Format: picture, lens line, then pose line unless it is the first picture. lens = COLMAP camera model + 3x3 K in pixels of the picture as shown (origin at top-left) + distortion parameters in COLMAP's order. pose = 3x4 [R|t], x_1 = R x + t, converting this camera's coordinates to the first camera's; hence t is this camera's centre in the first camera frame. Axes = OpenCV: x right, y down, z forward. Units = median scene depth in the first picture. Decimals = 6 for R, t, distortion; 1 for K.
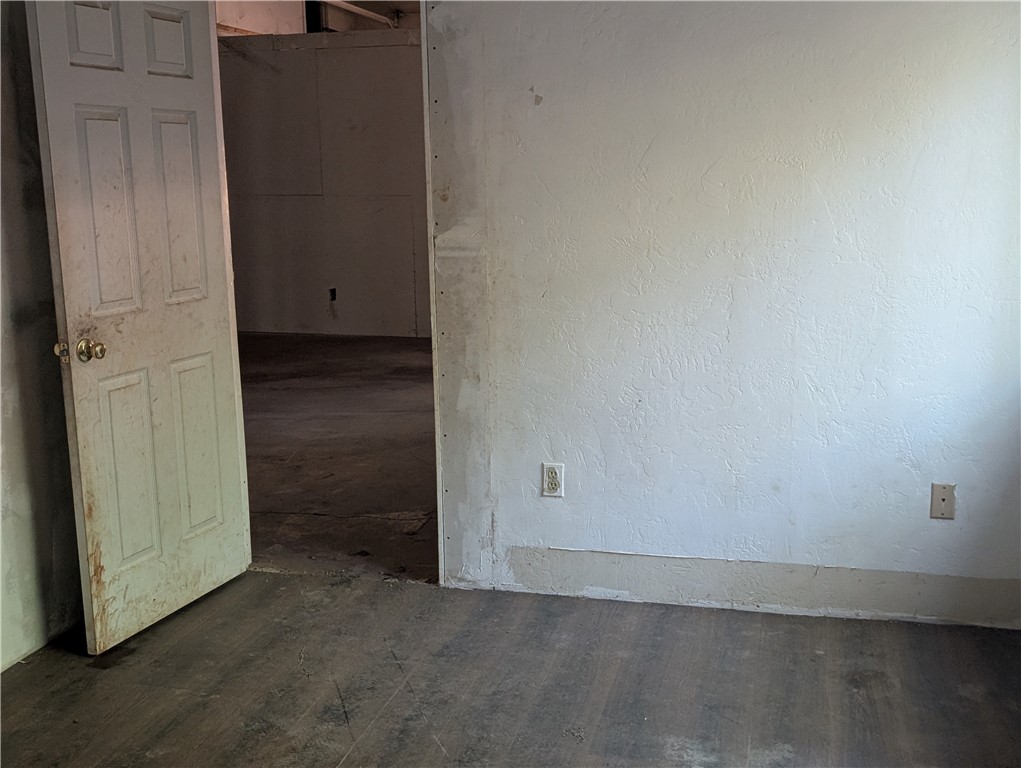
lens RADIAL K [[1097.5, 0, 510.5], [0, 1097.5, 384.0], [0, 0, 1]] dist [-0.009506, -0.027768]
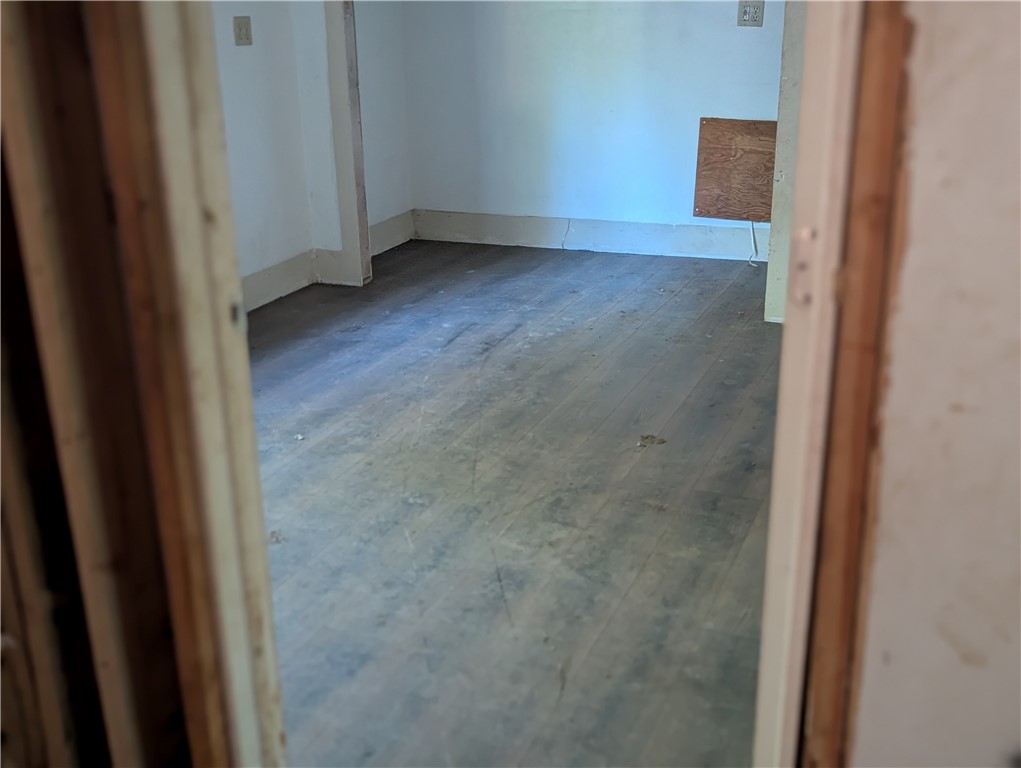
lens RADIAL K [[1097.5, 0, 510.5], [0, 1097.5, 384.0], [0, 0, 1]] dist [-0.009506, -0.027768]
pose [[-0.988105, -0.014967, 0.153048, -0.296421], [0.065285, 0.860279, 0.505626, -0.289668], [-0.139232, 0.509603, -0.849070, 1.692926]]
